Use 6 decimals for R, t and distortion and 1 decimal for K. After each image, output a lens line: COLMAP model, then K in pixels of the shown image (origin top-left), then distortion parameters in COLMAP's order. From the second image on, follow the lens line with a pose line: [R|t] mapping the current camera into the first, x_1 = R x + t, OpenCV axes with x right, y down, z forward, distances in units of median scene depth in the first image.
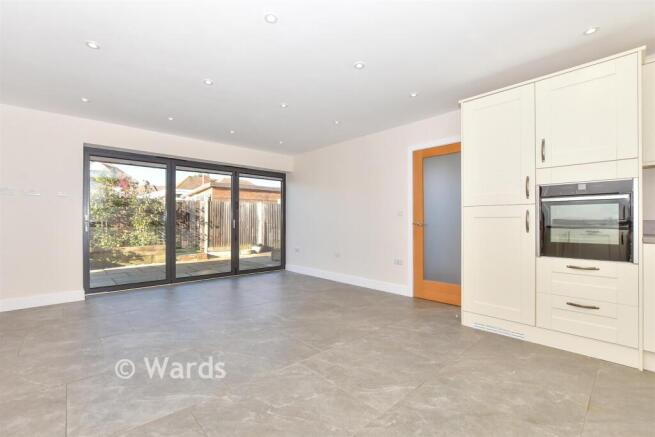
lens RADIAL K [[296.8, 0, 323.7], [0, 296.8, 217.6], [0, 0, 1]] dist [-0.003255, -0.000517]
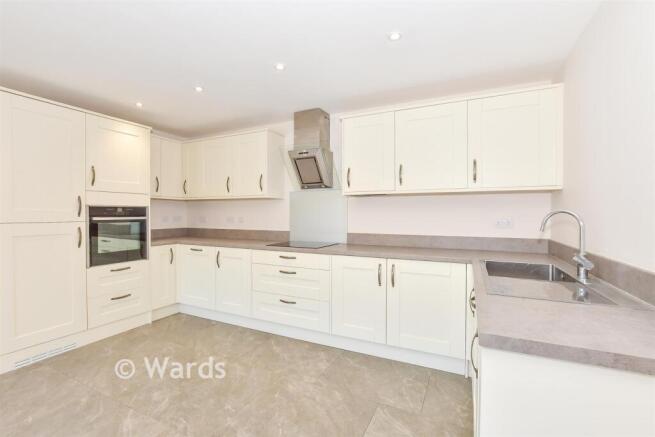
lens RADIAL K [[296.8, 0, 325.0], [0, 296.8, 217.2], [0, 0, 1]] dist [-0.003255, -0.000517]
pose [[-0.350932, -0.018394, 0.936220, -0.725718], [-0.008408, 0.999829, 0.016493, -0.099157], [-0.936363, -0.002084, -0.351027, 0.603272]]
